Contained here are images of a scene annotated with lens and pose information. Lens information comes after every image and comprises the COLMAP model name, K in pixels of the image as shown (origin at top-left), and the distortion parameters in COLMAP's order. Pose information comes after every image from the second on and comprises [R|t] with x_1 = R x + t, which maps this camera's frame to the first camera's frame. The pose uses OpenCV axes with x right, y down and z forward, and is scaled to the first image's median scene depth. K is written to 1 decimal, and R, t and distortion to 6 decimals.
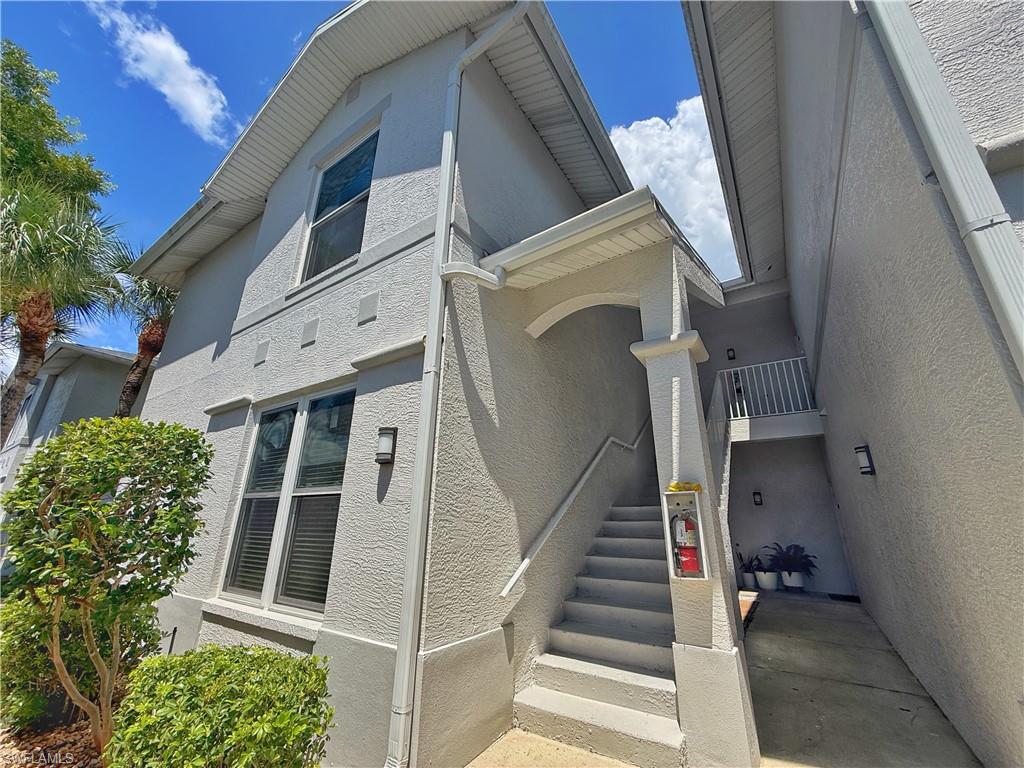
lens RADIAL K [[407.5, 0, 512.0], [0, 407.5, 384.0], [0, 0, 1]] dist [0.000596, 0.000400]
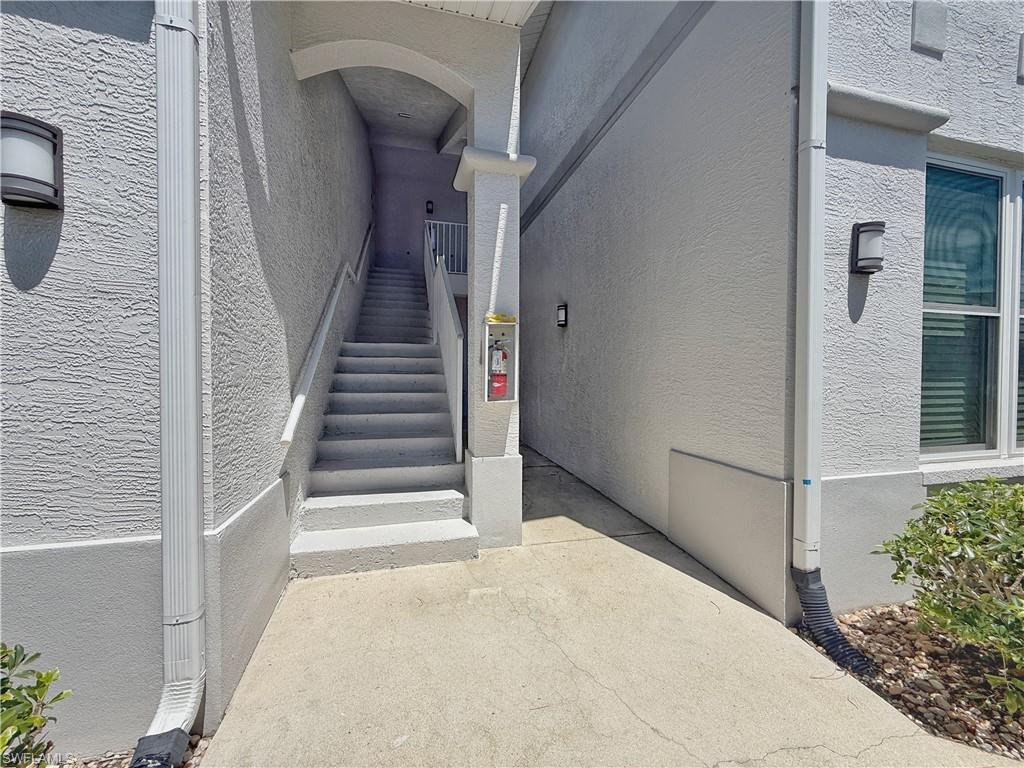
lens RADIAL K [[407.5, 0, 512.0], [0, 407.5, 384.0], [0, 0, 1]] dist [0.000596, 0.000400]
pose [[0.665806, -0.023338, 0.745760, -0.303026], [-0.241805, 0.938817, 0.245261, 0.144638], [-0.705856, -0.343624, 0.619426, 0.292043]]
